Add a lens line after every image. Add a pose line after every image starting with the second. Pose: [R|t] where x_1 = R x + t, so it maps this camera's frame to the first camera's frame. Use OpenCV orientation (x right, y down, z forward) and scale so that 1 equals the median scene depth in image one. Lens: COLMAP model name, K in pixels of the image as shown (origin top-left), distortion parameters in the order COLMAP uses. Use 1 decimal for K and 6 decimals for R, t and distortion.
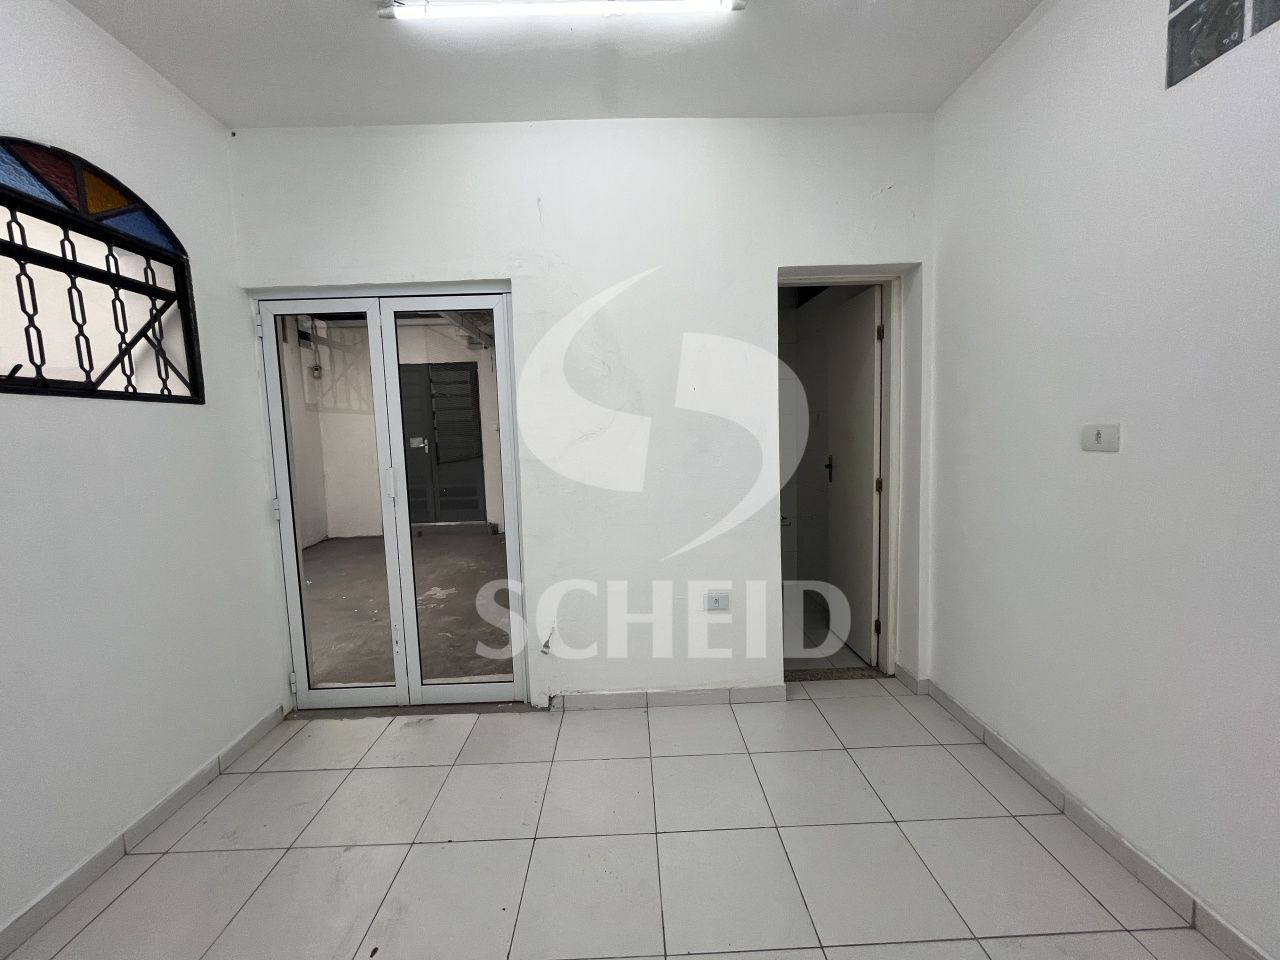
lens RADIAL K [[516.6, 0, 637.0], [0, 516.6, 480.6], [0, 0, 1]] dist [-0.000409, 0.000068]
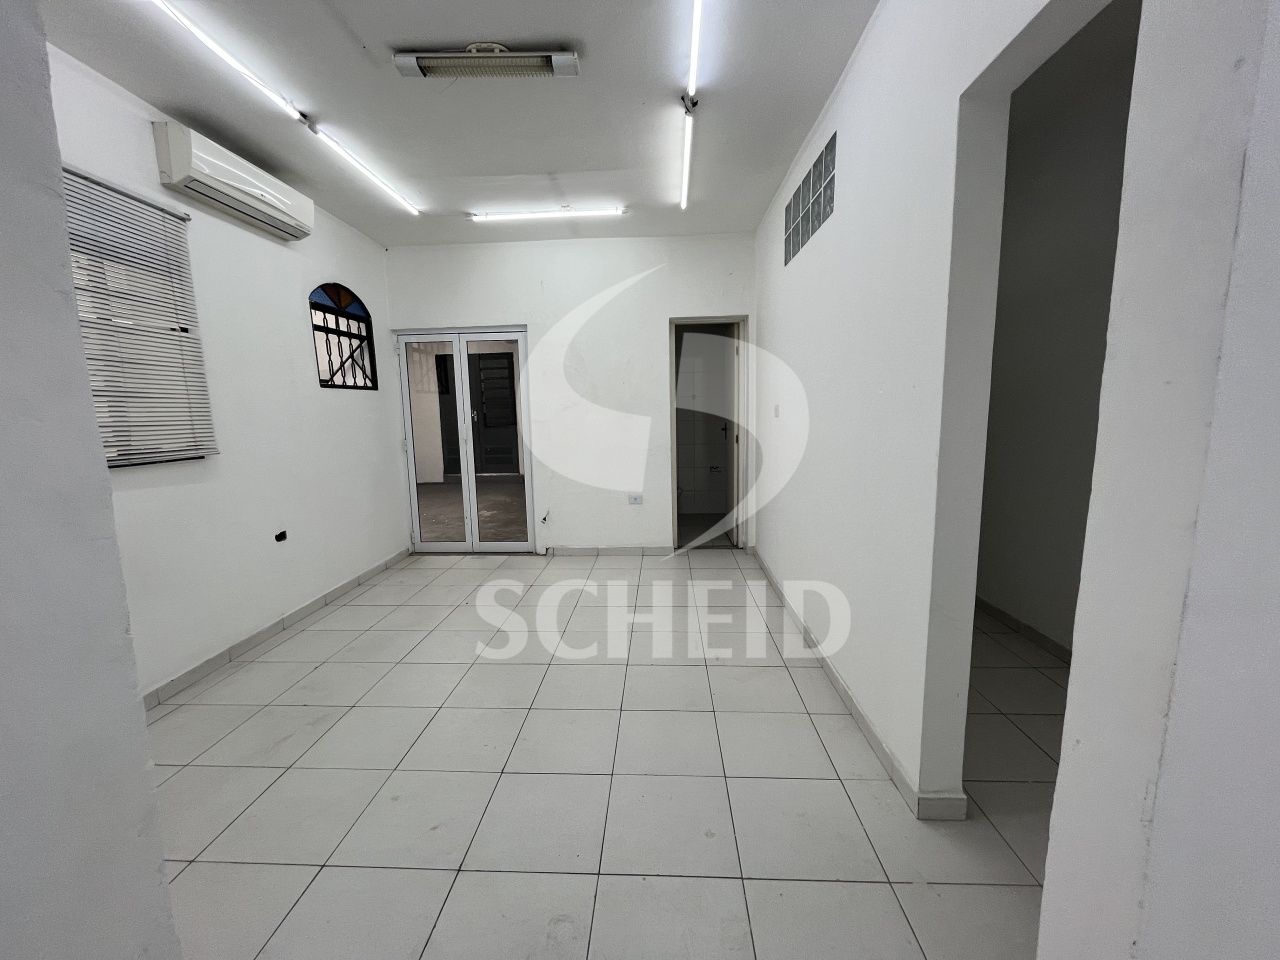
lens RADIAL K [[516.6, 0, 637.0], [0, 516.6, 480.6], [0, 0, 1]] dist [-0.000409, 0.000068]
pose [[0.997384, 0.021419, -0.069043, 0.287750], [-0.018246, 0.998762, 0.046267, 0.082623], [0.069948, -0.044886, 0.996540, -0.846437]]
